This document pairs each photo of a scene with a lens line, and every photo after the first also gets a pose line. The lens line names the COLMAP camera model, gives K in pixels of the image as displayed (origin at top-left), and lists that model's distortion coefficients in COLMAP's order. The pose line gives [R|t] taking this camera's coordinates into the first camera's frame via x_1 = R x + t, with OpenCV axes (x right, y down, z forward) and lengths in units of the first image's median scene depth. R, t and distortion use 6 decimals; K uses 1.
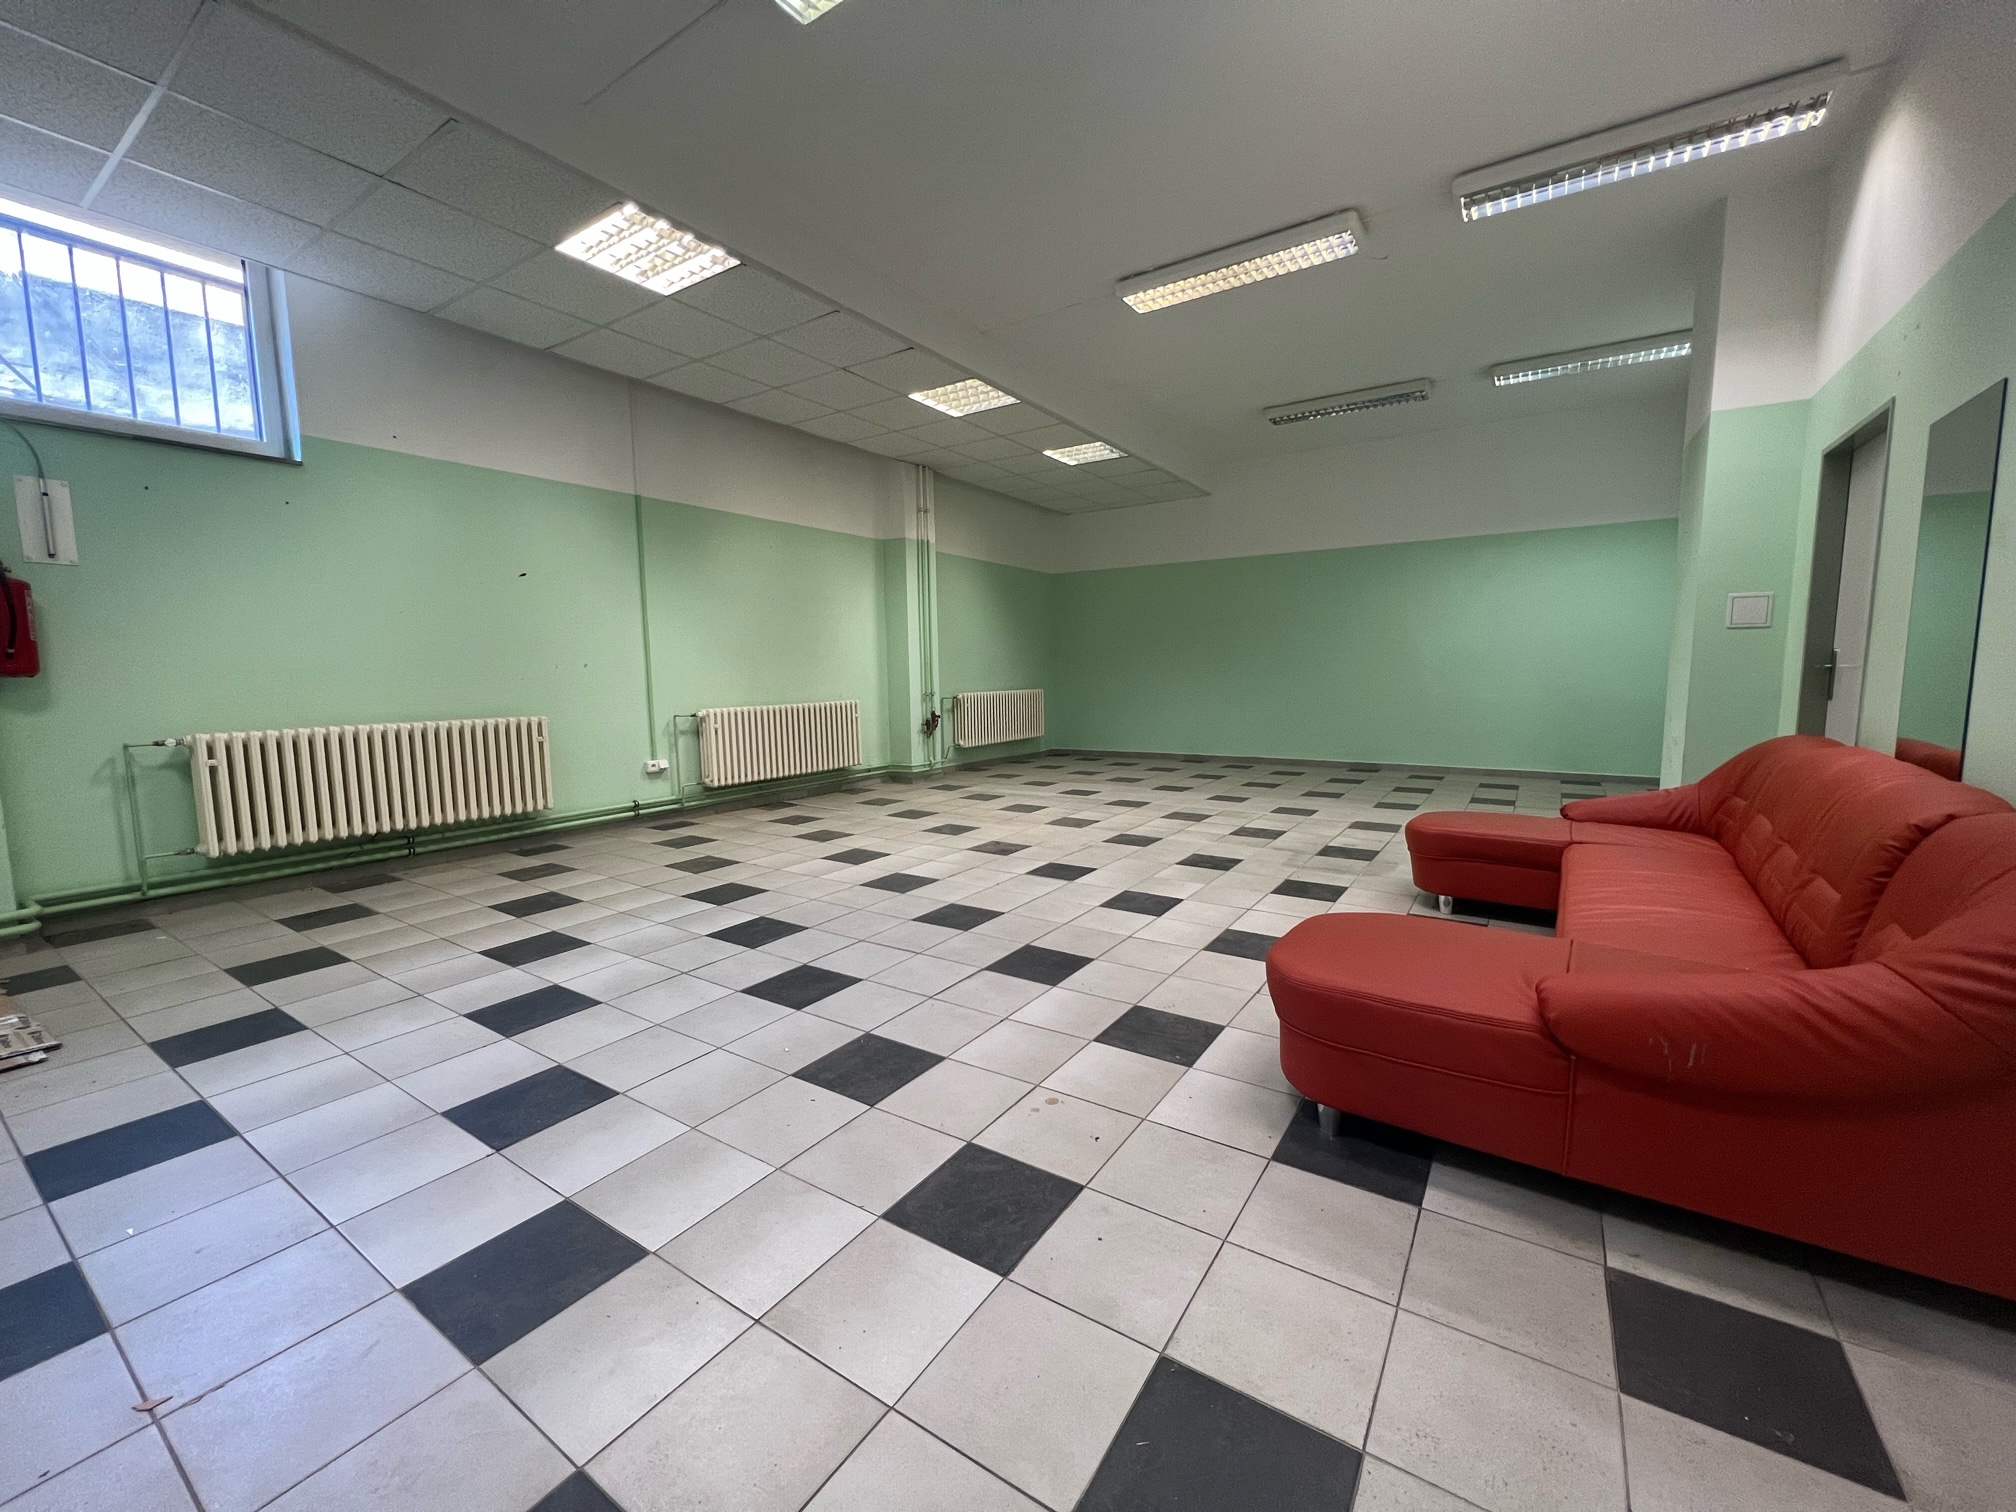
lens RADIAL K [[805.4, 0, 1012.8], [0, 805.4, 772.6], [0, 0, 1]] dist [-0.003590, 0.001406]
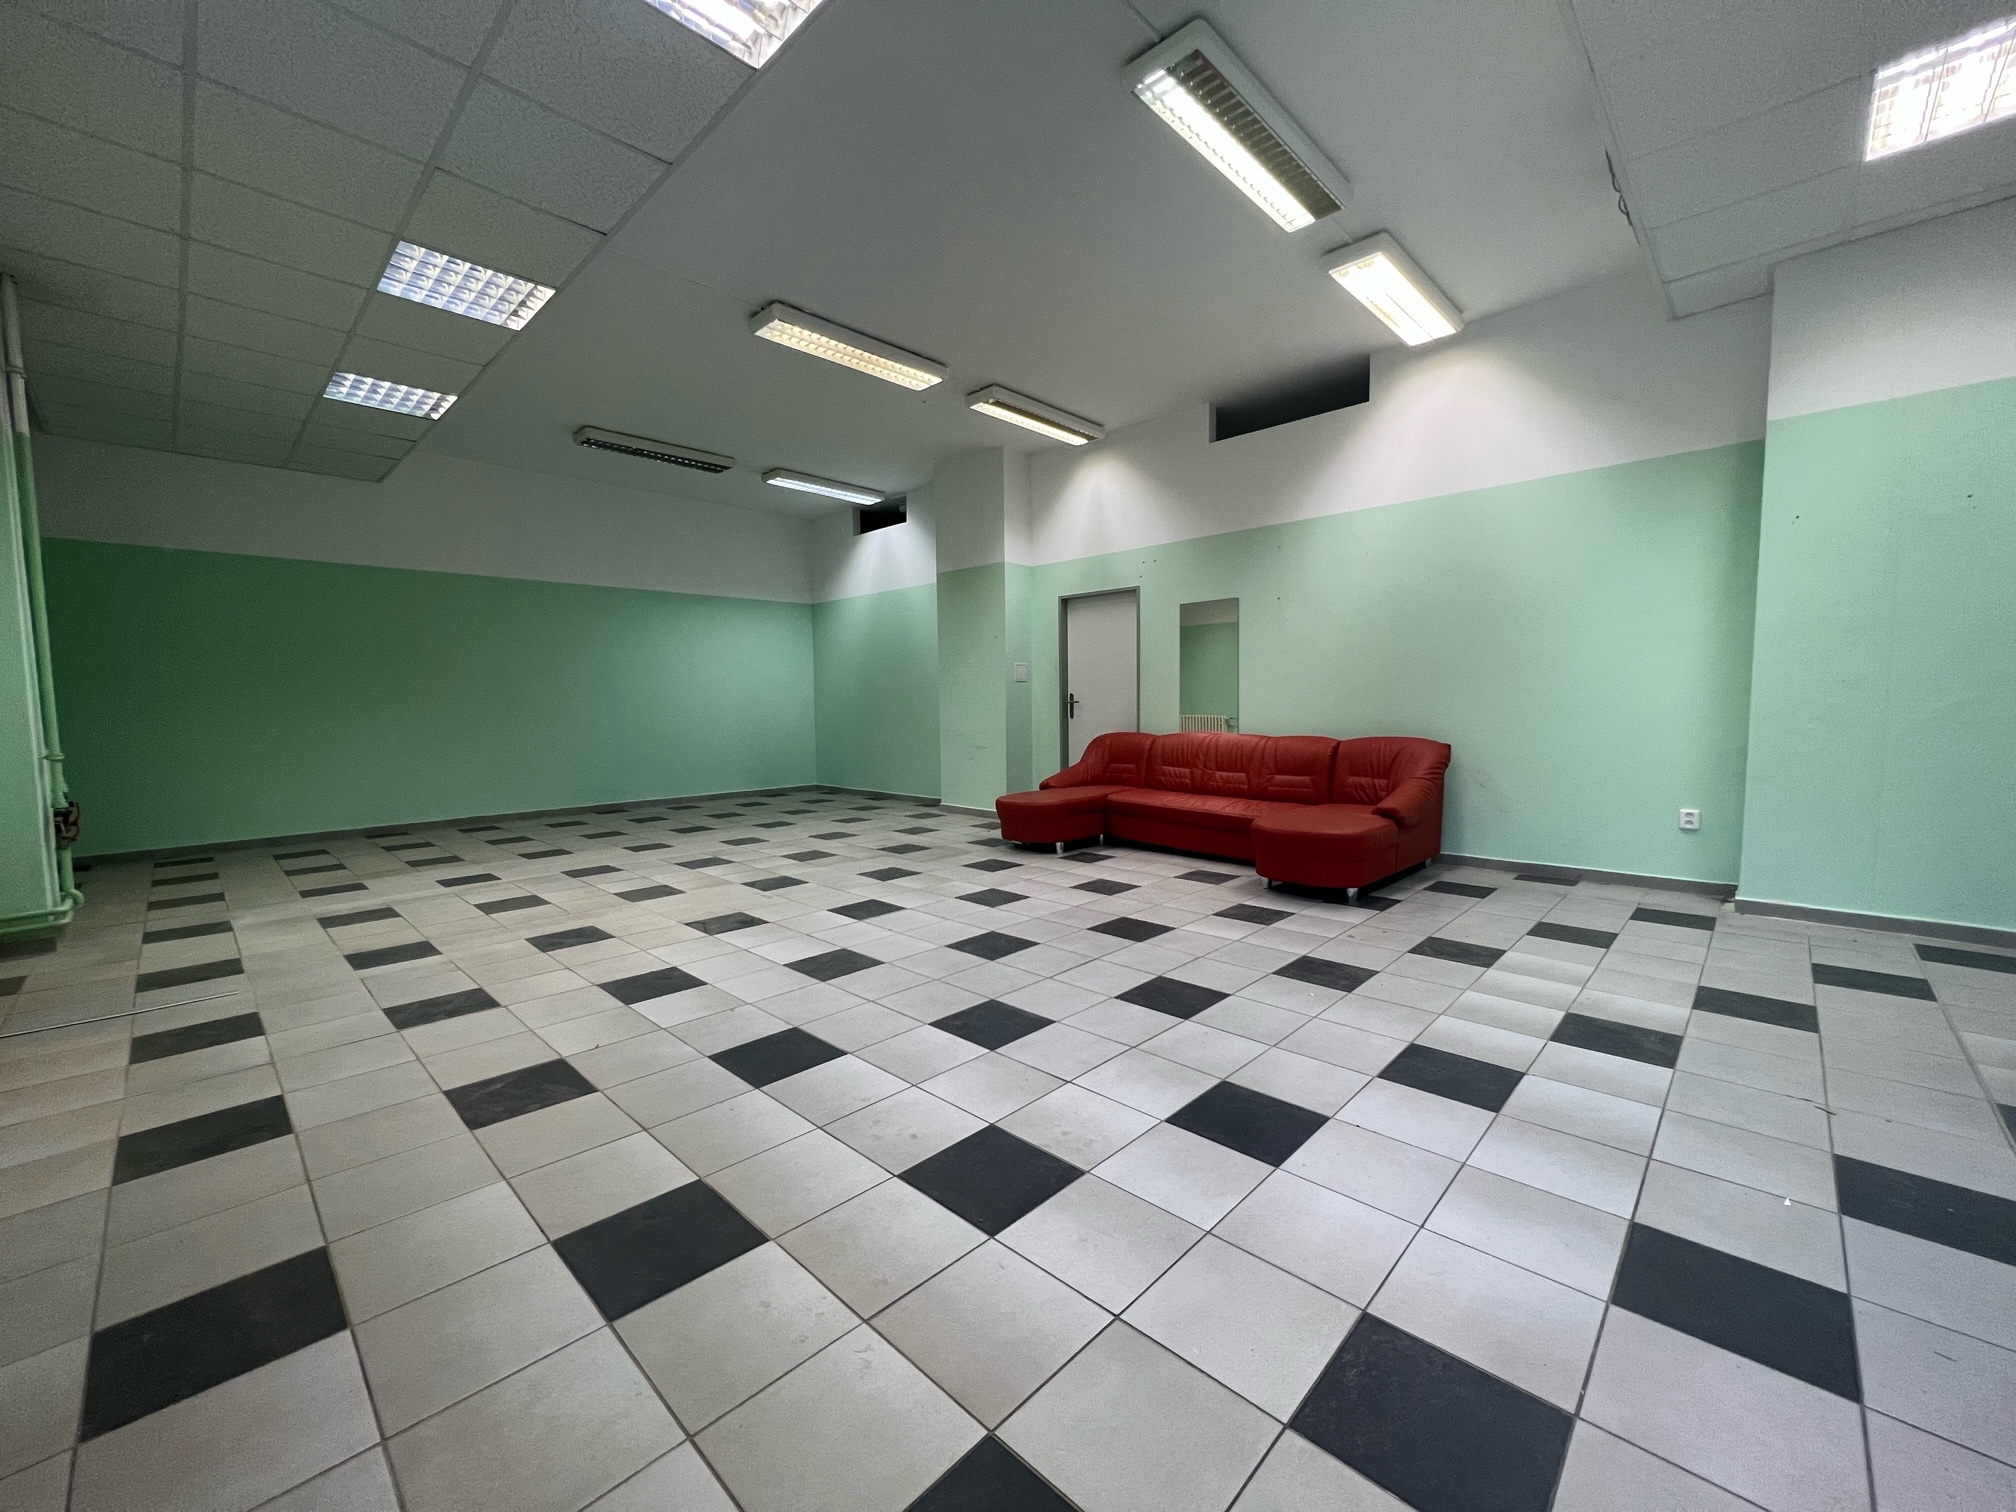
lens RADIAL K [[805.4, 0, 1017.7], [0, 805.4, 767.9], [0, 0, 1]] dist [-0.003590, 0.001406]
pose [[0.175949, -0.067979, 0.982049, -0.650713], [0.136764, 0.989626, 0.044000, -0.047177], [-0.974853, 0.126567, 0.183421, 0.492833]]
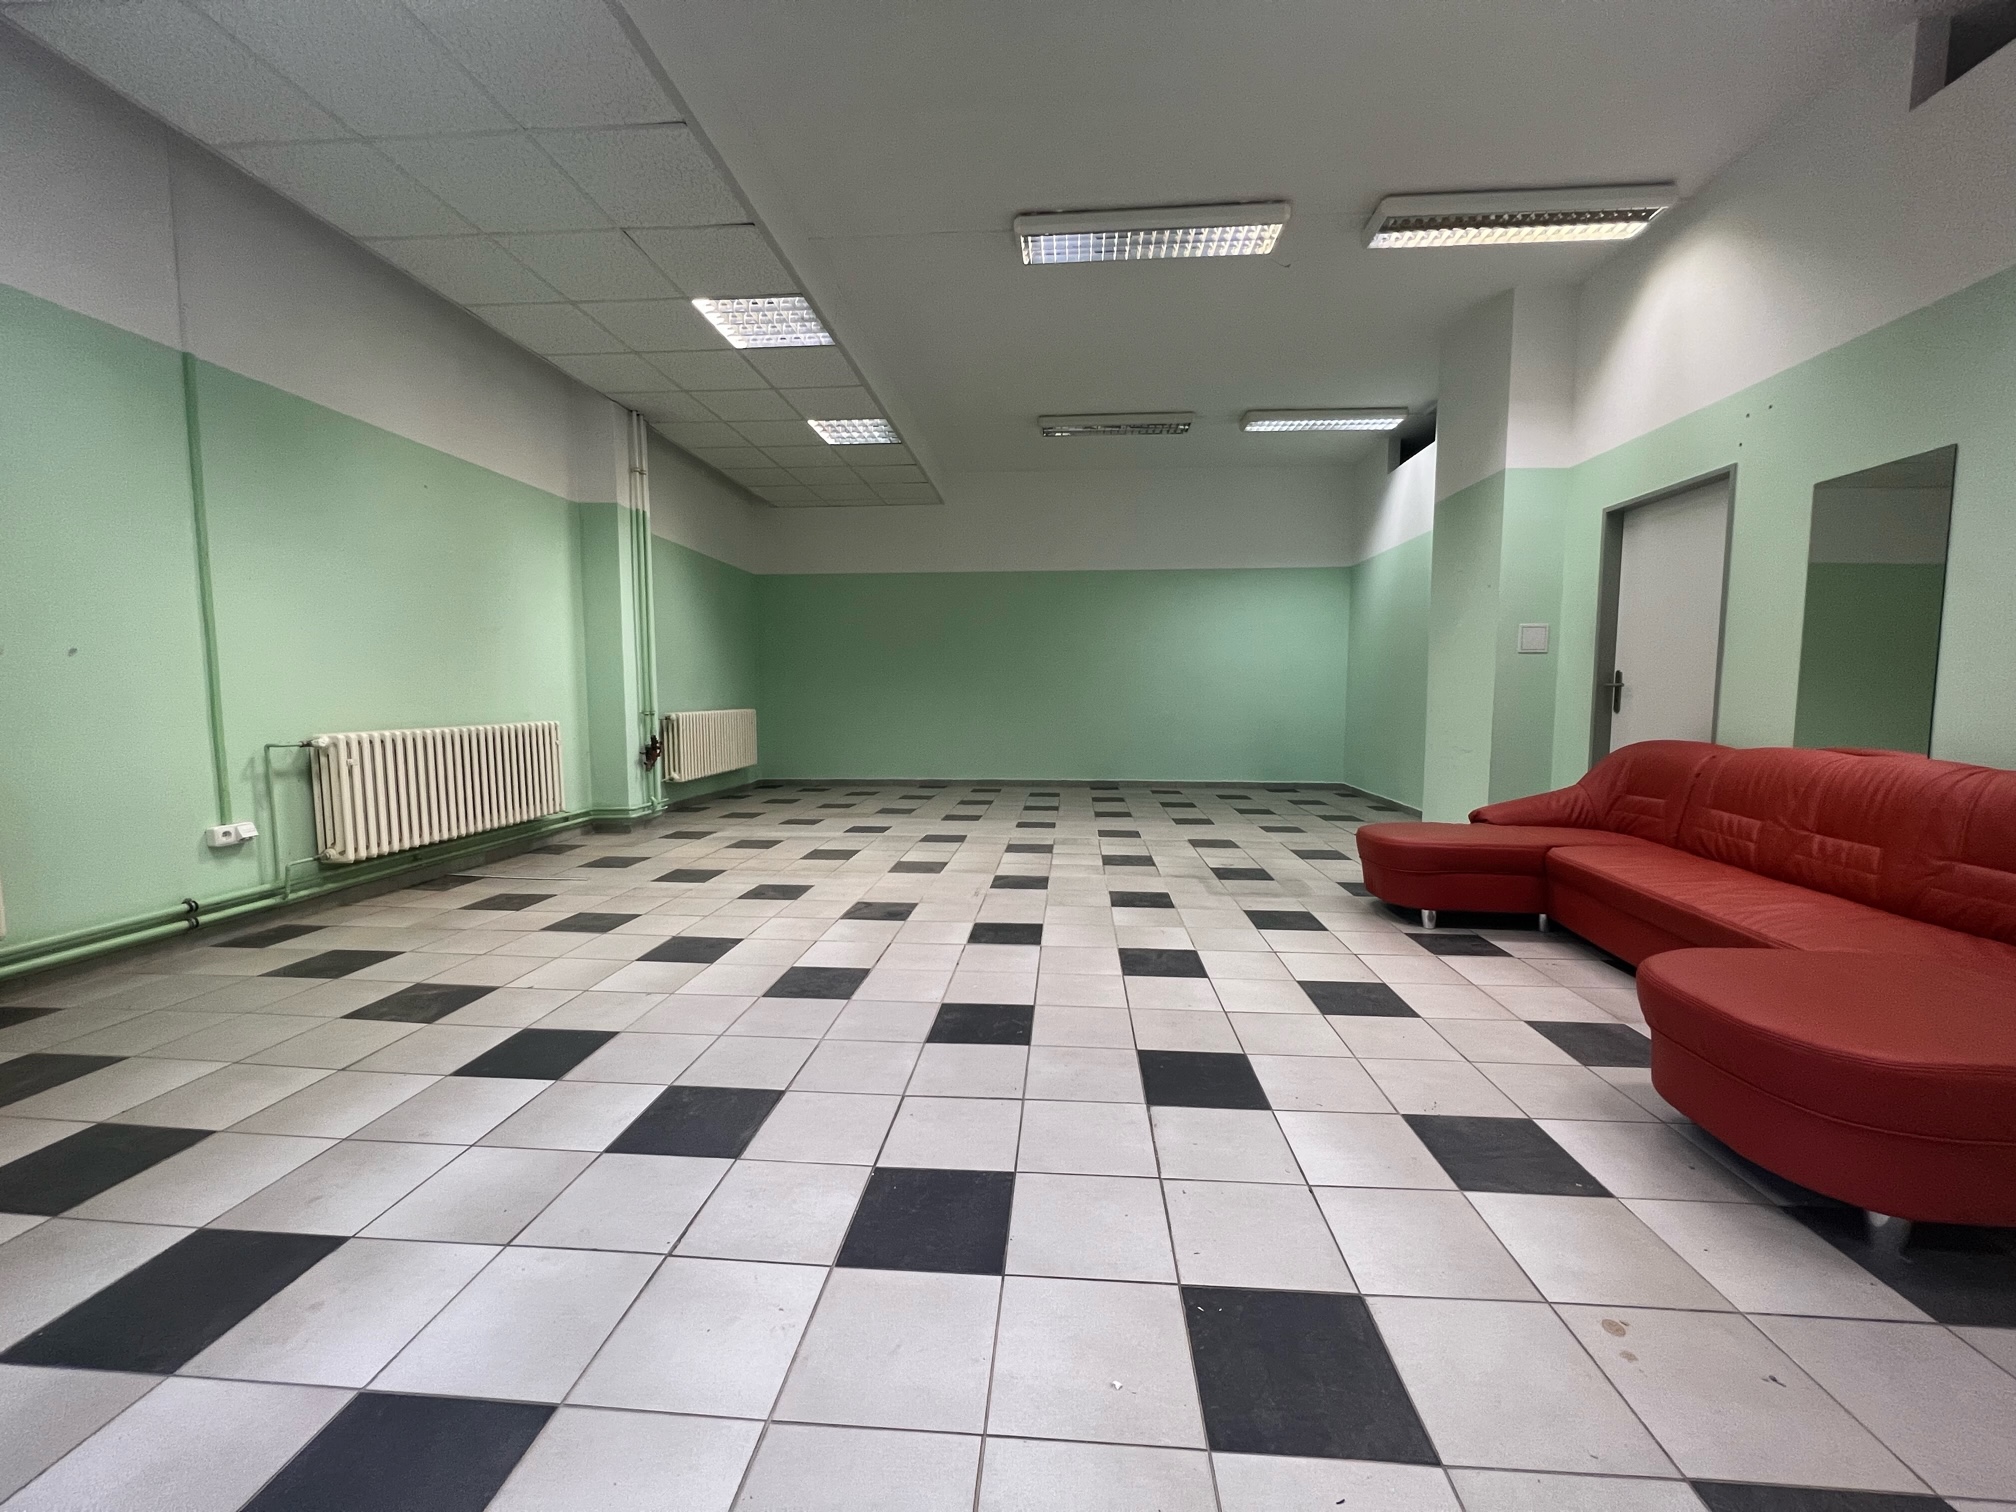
lens RADIAL K [[805.4, 0, 1010.7], [0, 805.4, 769.3], [0, 0, 1]] dist [-0.003590, 0.001406]
pose [[0.874250, -0.032084, 0.484415, -0.241111], [0.050014, 0.998457, -0.024131, -0.013200], [-0.482893, 0.045324, 0.874506, 0.242423]]
